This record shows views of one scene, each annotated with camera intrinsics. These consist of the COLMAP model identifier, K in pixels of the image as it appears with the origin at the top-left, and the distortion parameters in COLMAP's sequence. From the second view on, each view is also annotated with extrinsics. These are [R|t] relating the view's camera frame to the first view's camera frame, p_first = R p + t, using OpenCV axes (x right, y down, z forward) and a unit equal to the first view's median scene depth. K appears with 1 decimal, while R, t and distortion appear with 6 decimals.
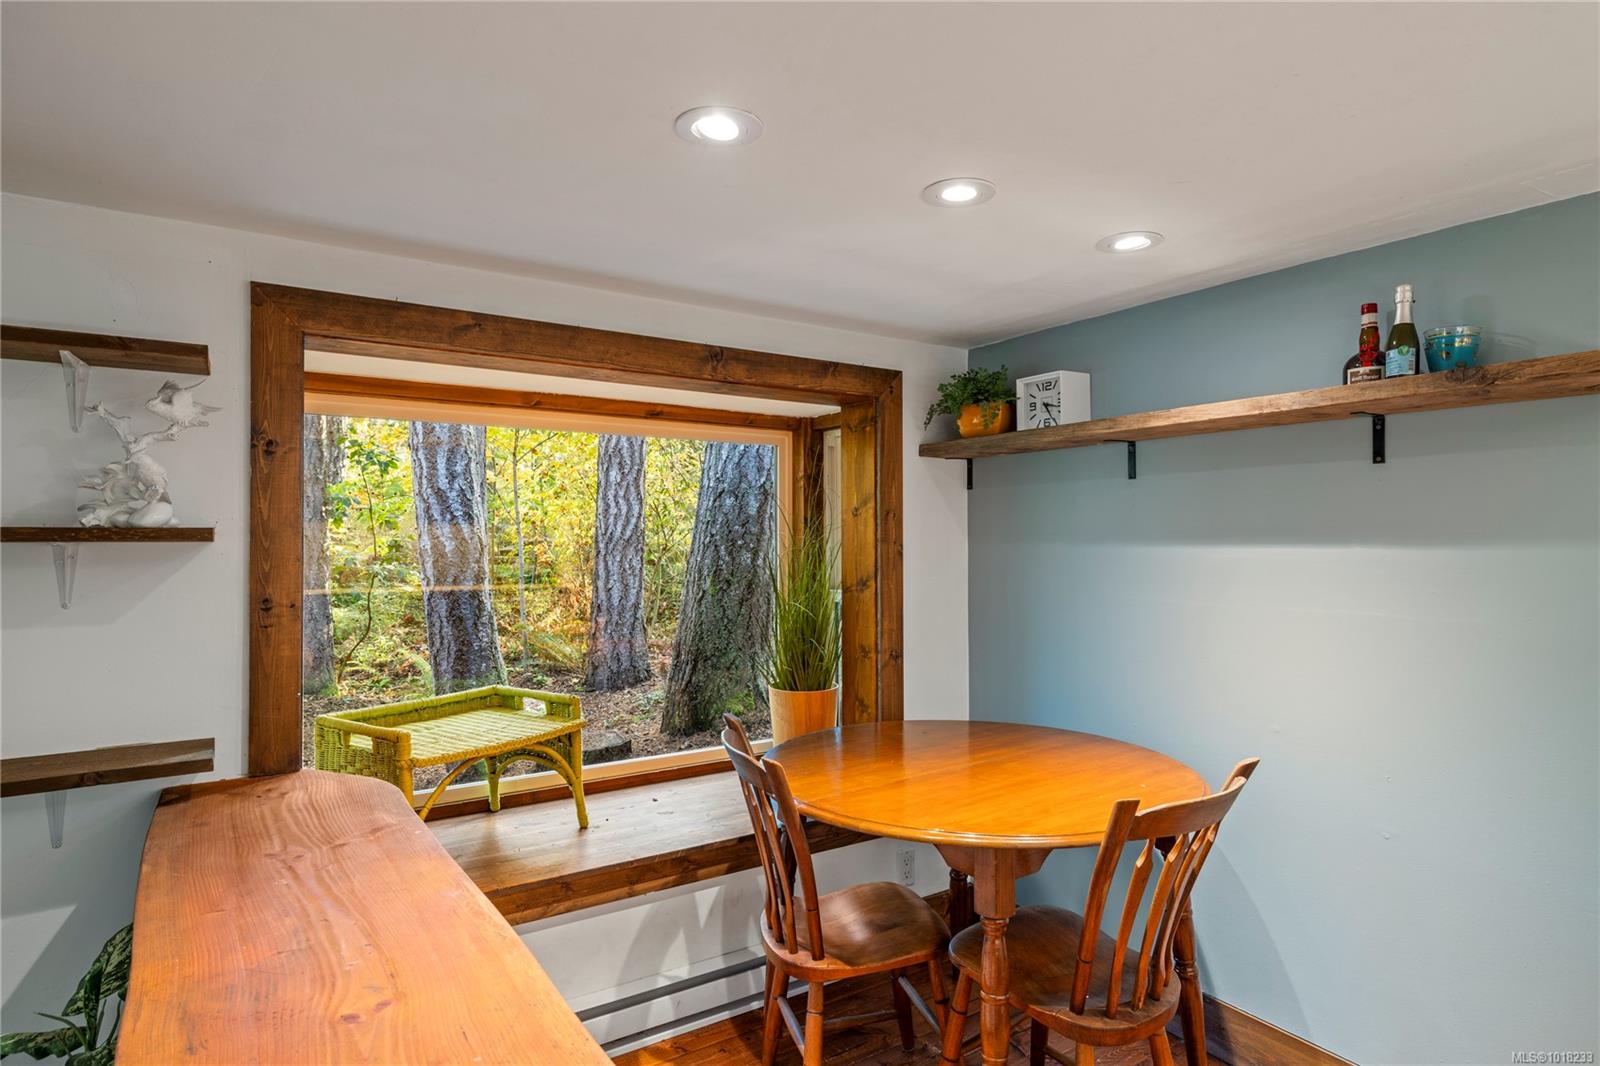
lens RADIAL K [[882.8, 0, 796.8], [0, 882.8, 538.5], [0, 0, 1]] dist [-0.003661, 0.000000]
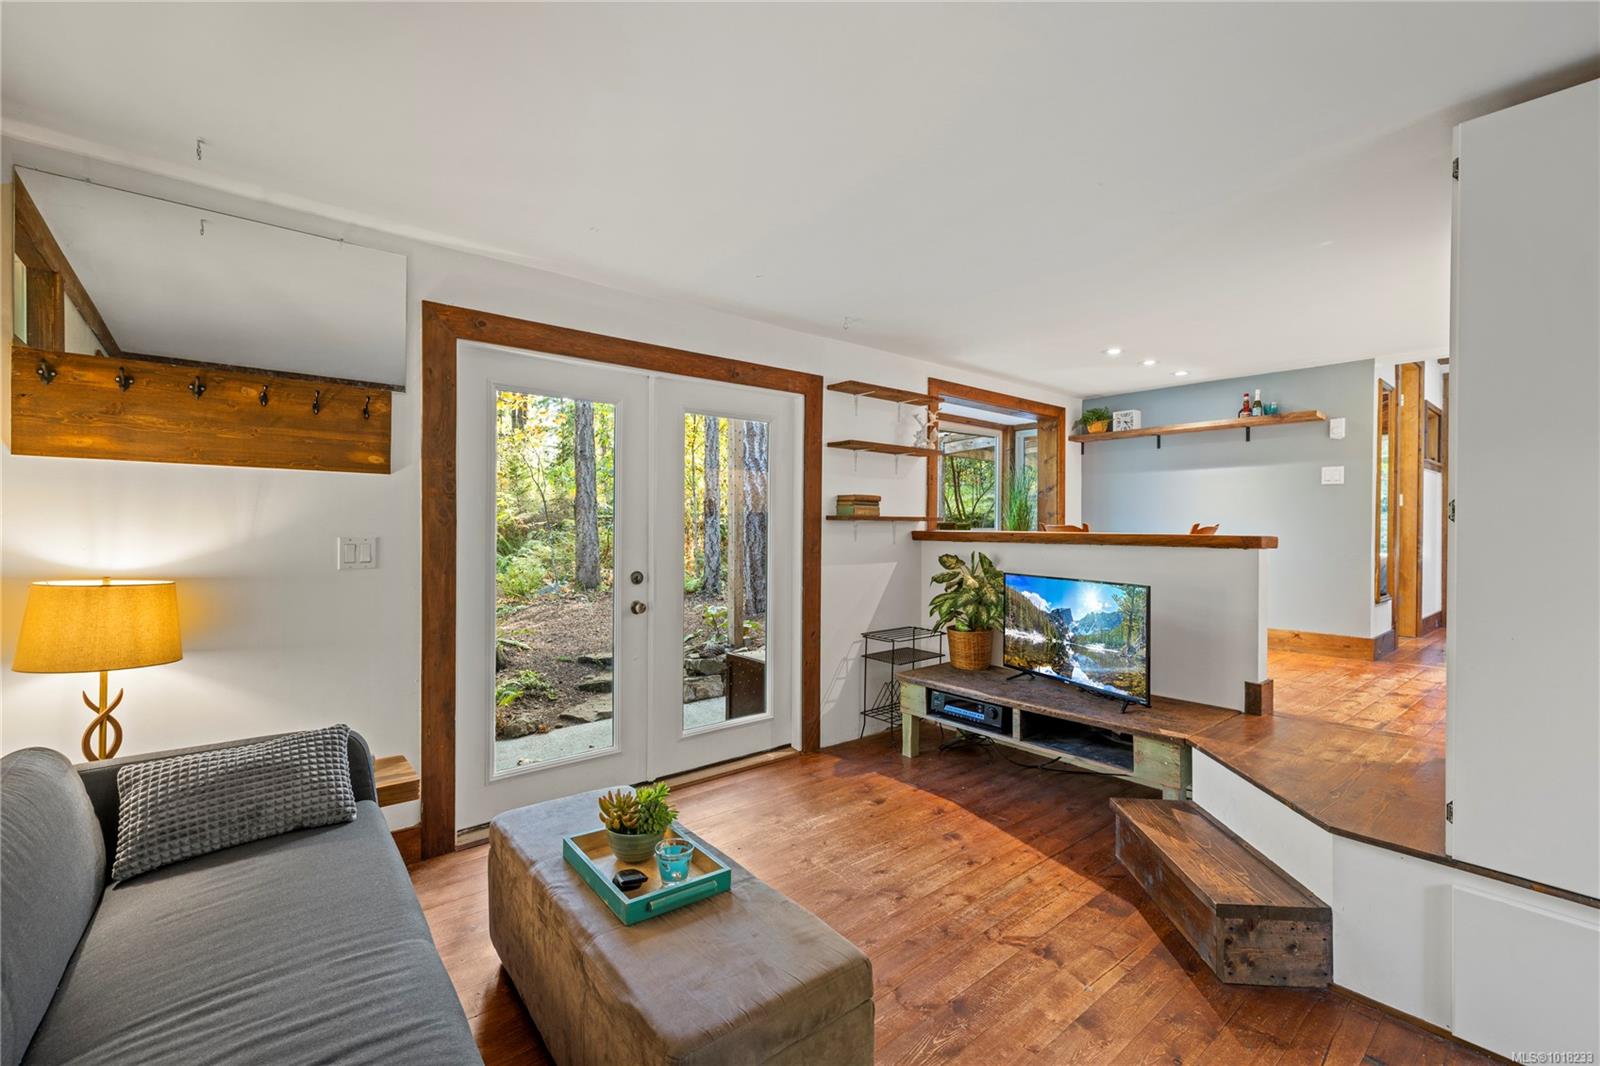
lens RADIAL K [[686.4, 0, 802.0], [0, 686.4, 528.9], [0, 0, 1]] dist [-0.000364, -0.000007]
pose [[0.990389, 0.002764, 0.138280, -0.992927], [-0.003420, 0.999984, 0.004511, 0.173865], [-0.138265, -0.004941, 0.990383, -0.972817]]
